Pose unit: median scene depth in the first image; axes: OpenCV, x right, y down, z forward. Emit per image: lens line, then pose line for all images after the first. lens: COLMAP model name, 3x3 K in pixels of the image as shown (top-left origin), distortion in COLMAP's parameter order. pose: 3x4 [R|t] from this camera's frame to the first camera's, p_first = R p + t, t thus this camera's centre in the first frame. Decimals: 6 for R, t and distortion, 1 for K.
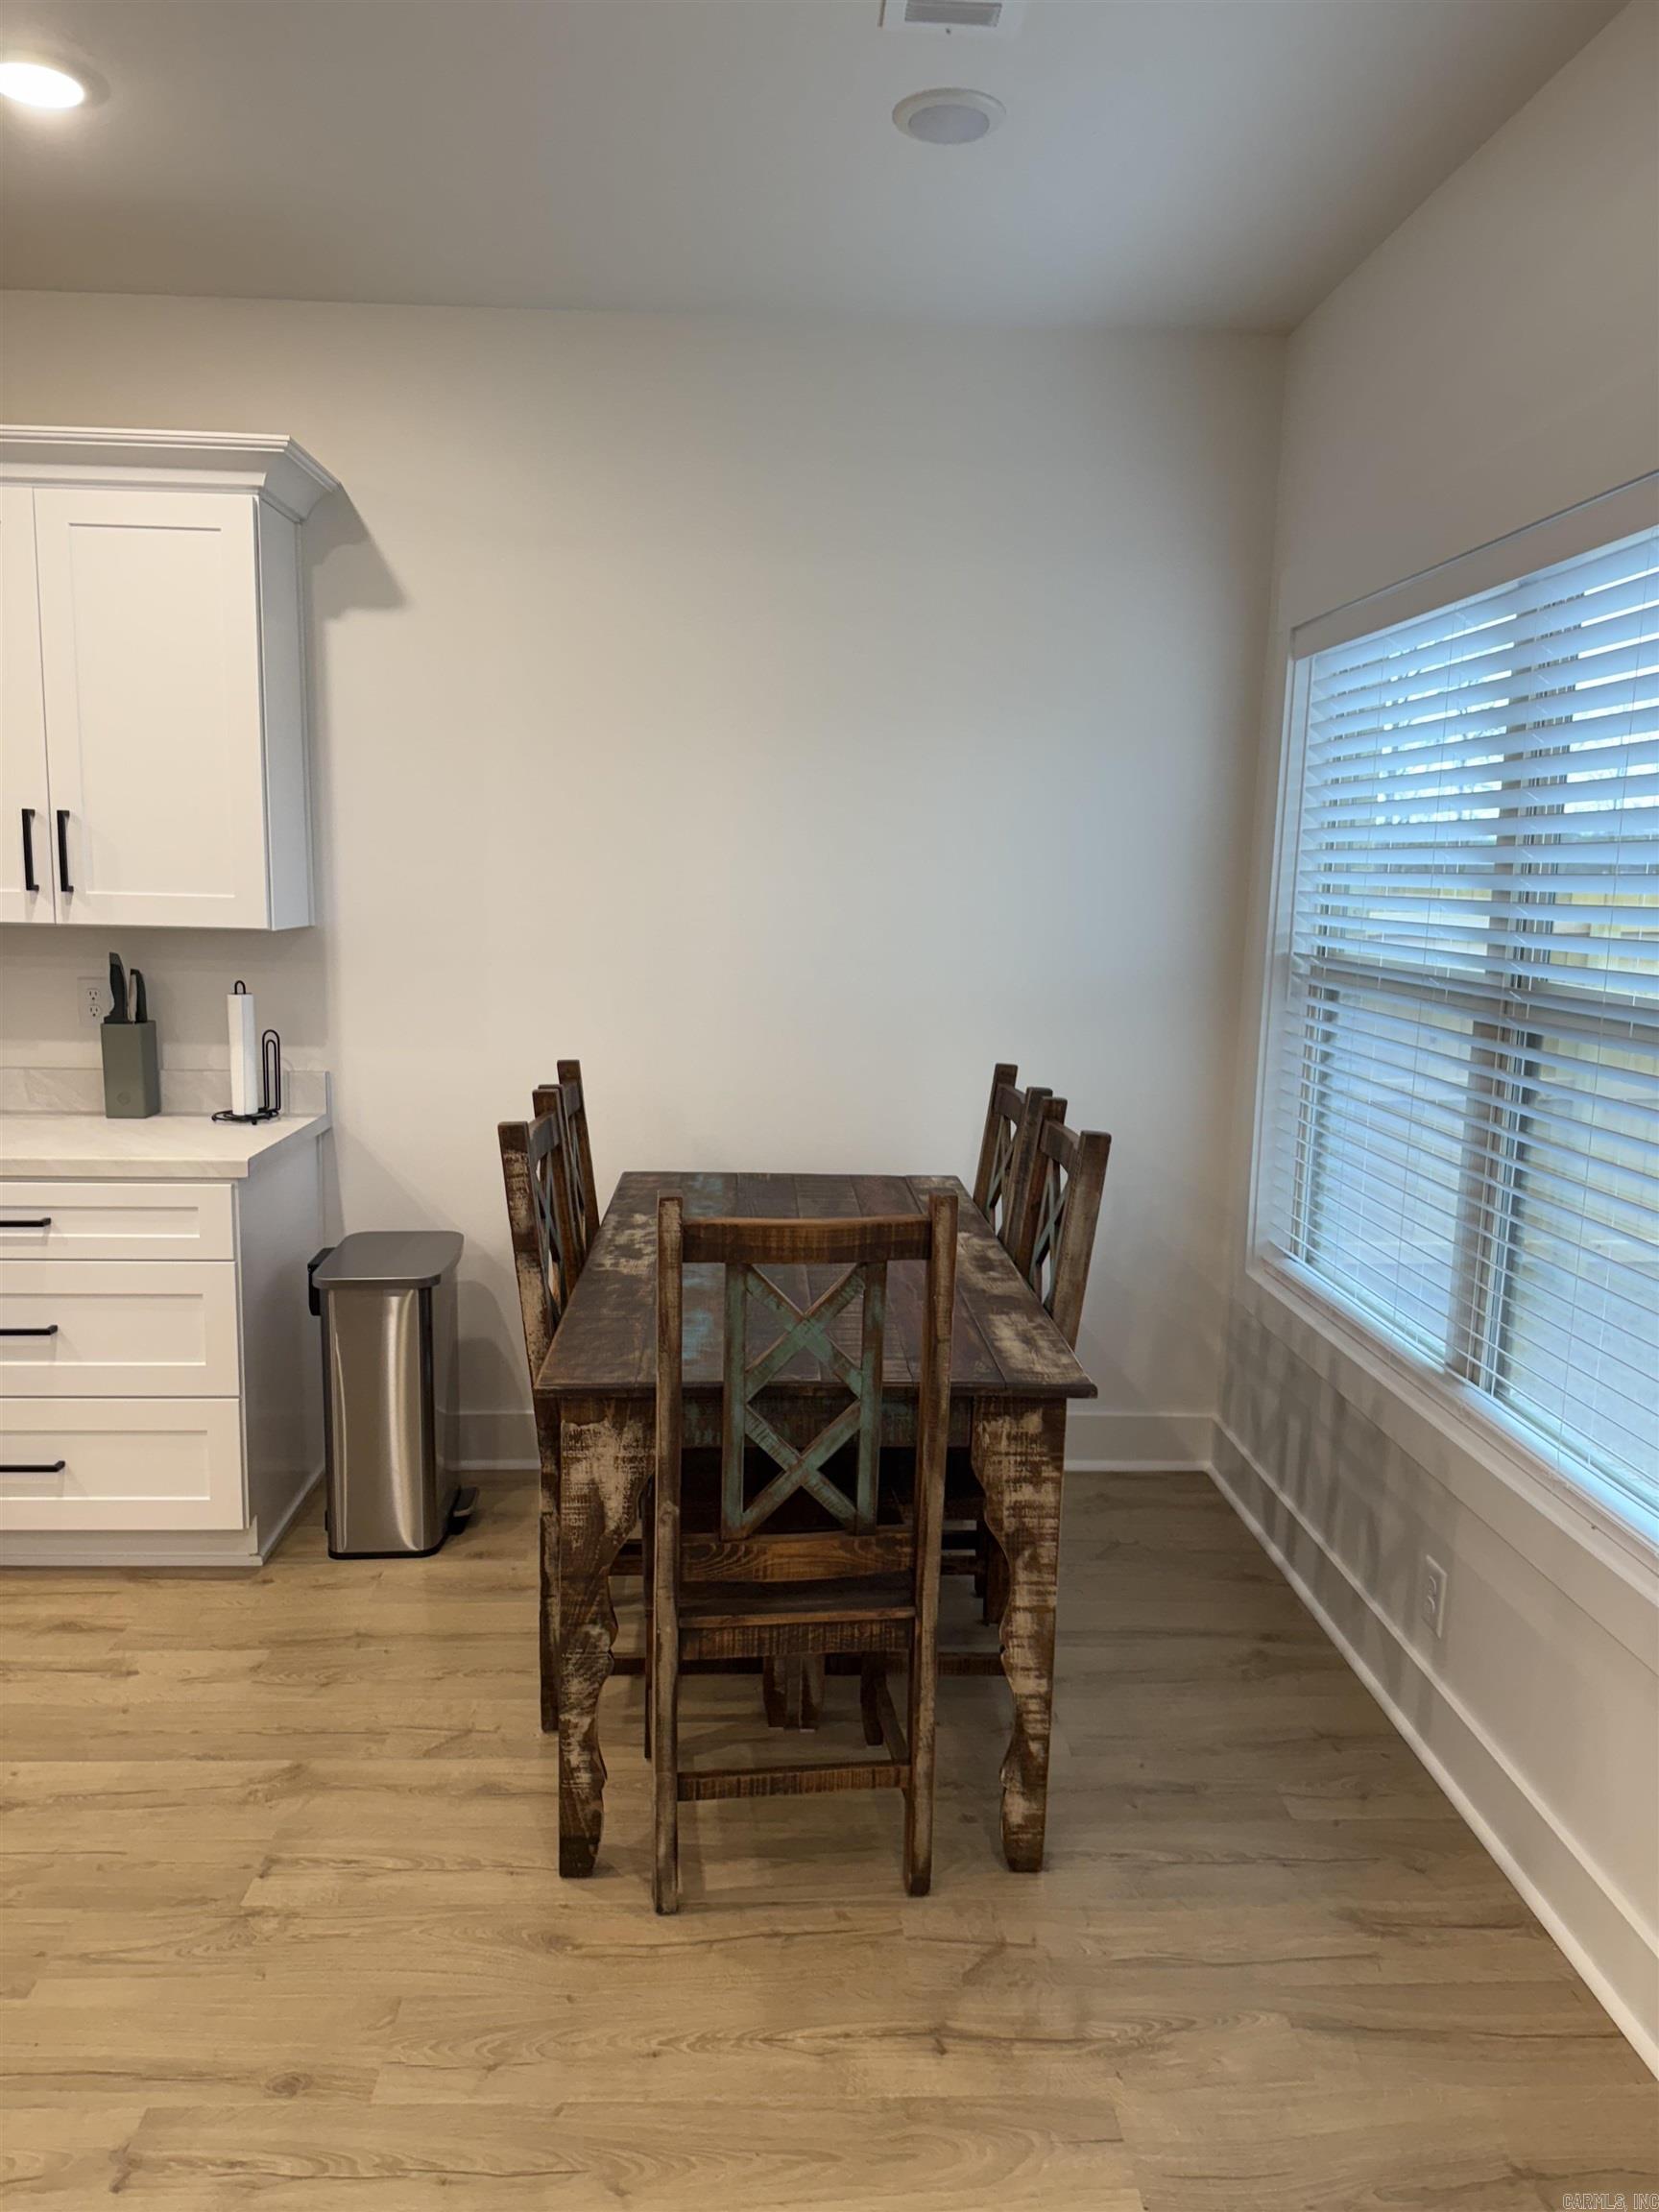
lens RADIAL K [[1560.1, 0, 814.1], [0, 1560.1, 1106.9], [0, 0, 1]] dist [0.055932, -0.061158]
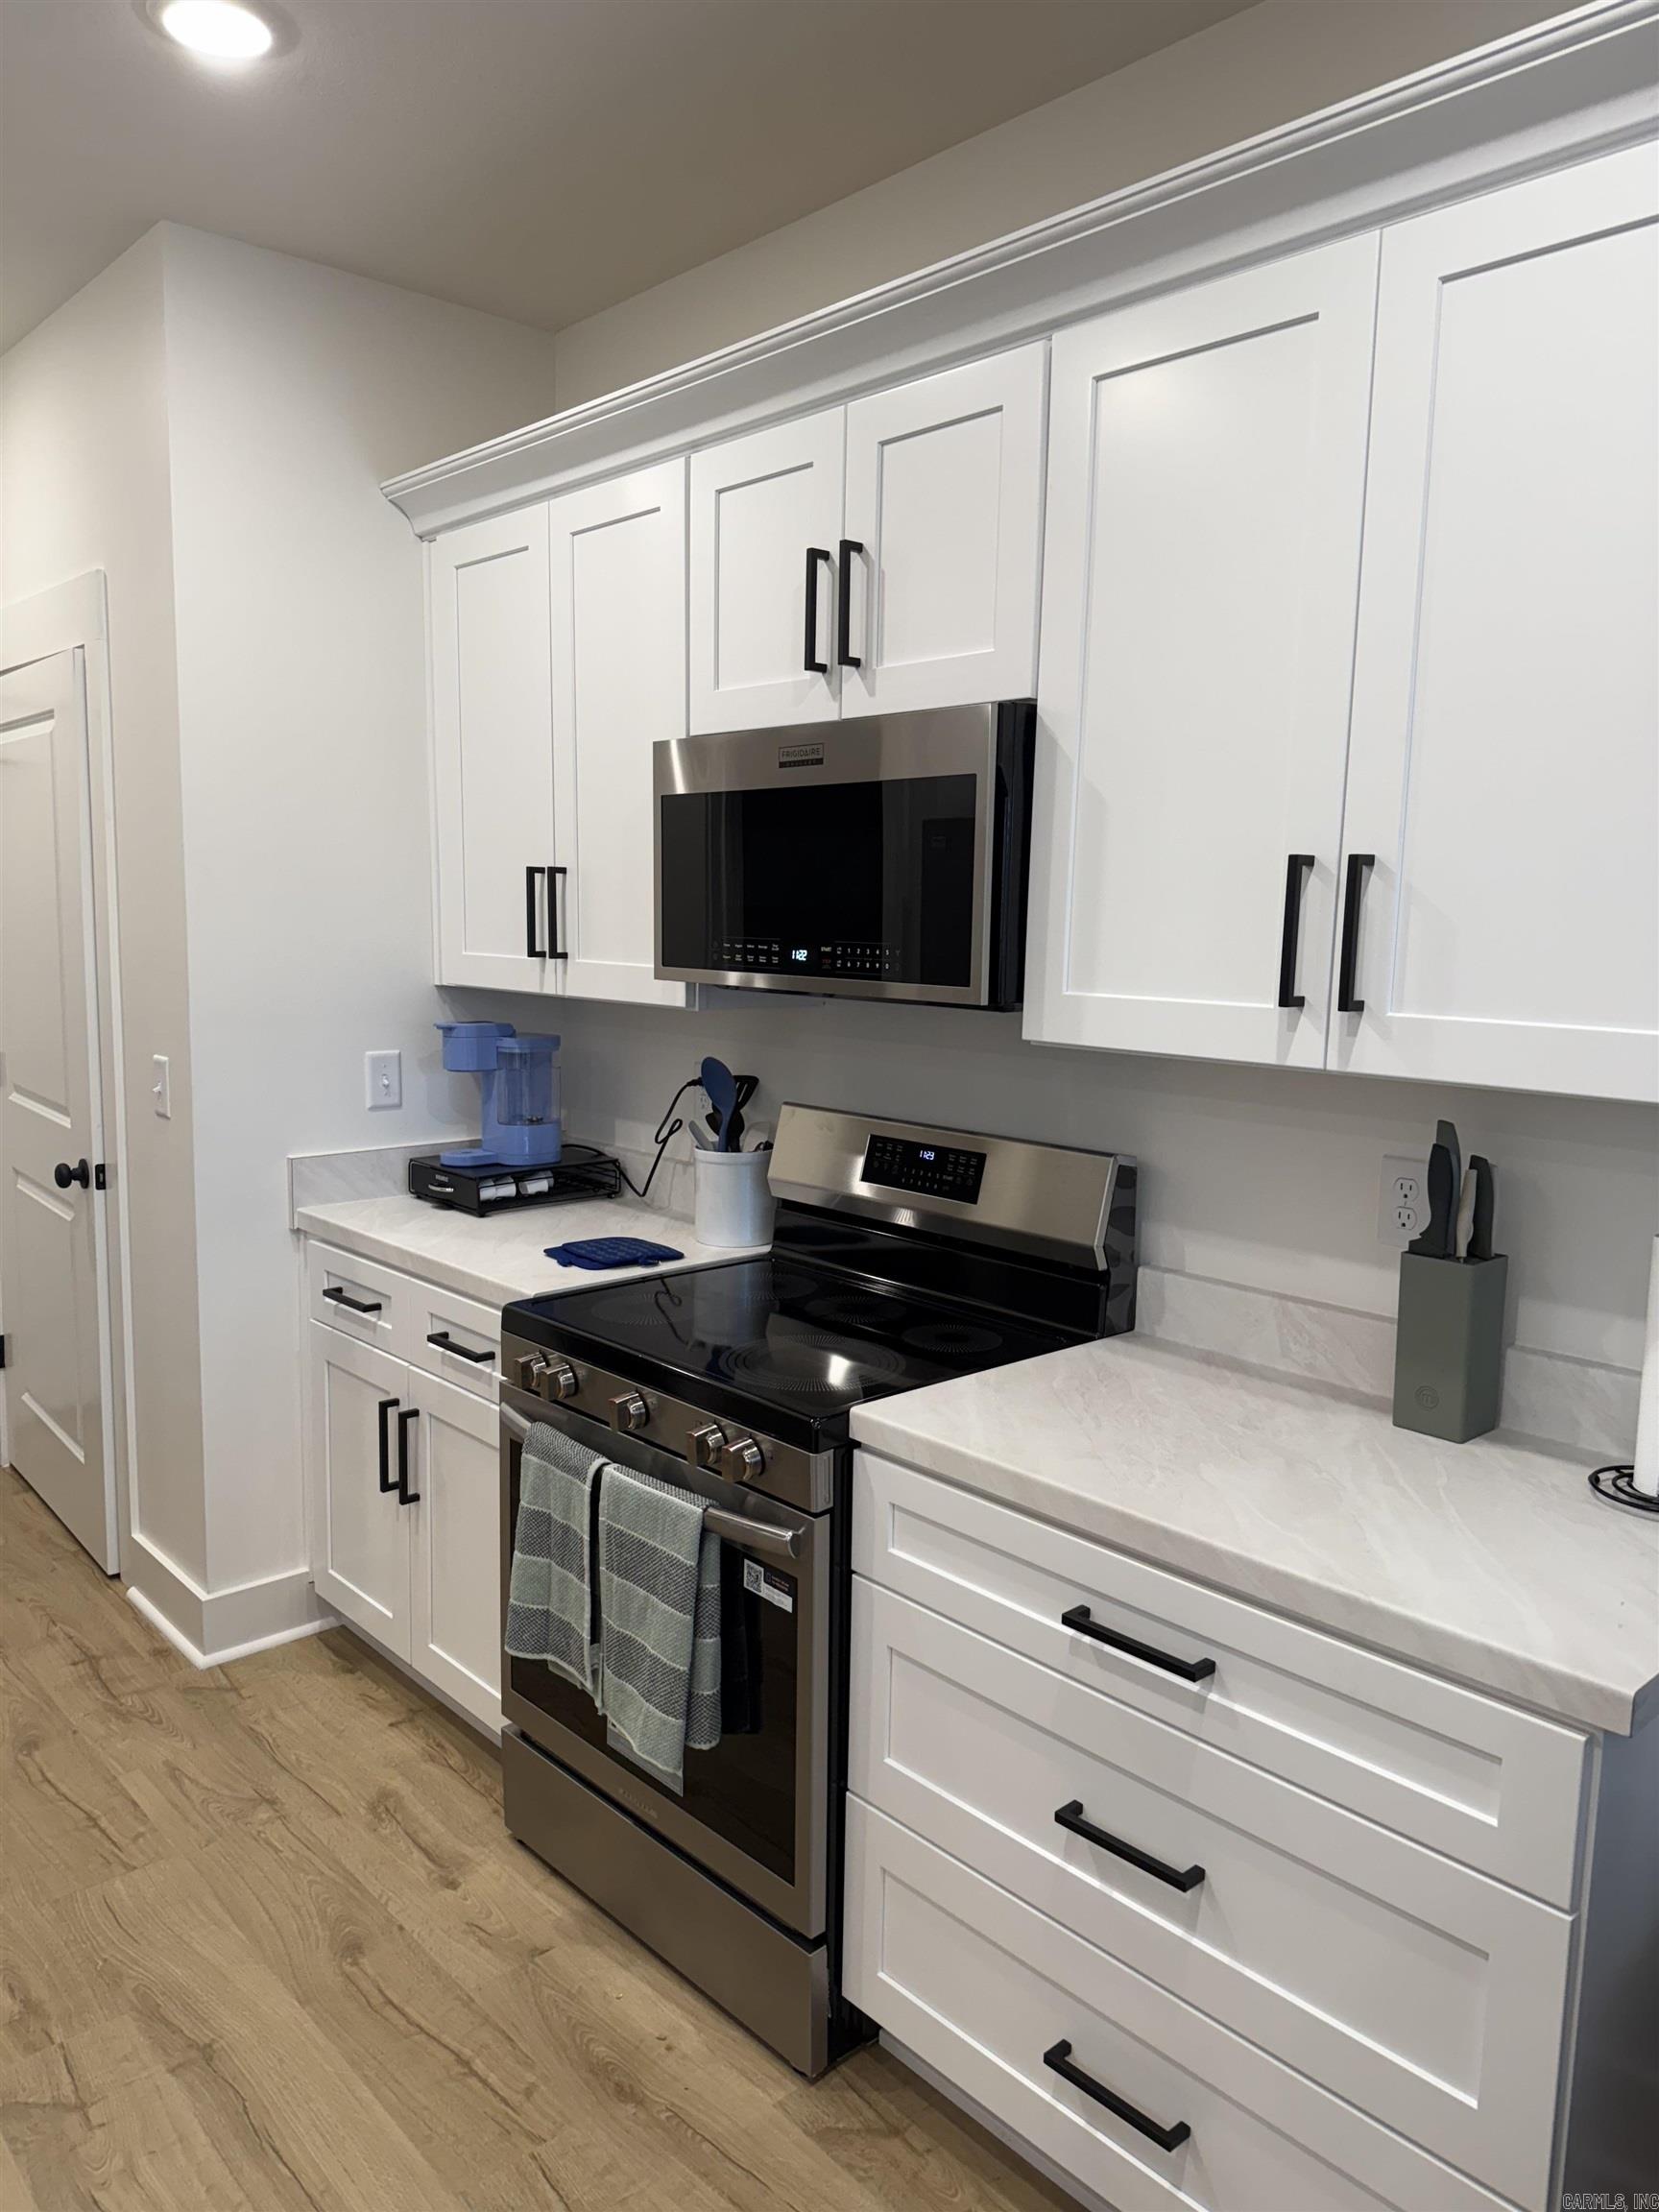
lens RADIAL K [[1560.1, 0, 827.4], [0, 1560.1, 1117.7], [0, 0, 1]] dist [0.055932, -0.061158]
pose [[0.640390, 0.094427, -0.762223, -0.194208], [-0.123736, 0.992134, 0.018951, -0.093767], [0.758017, 0.082178, 0.647037, 0.557625]]
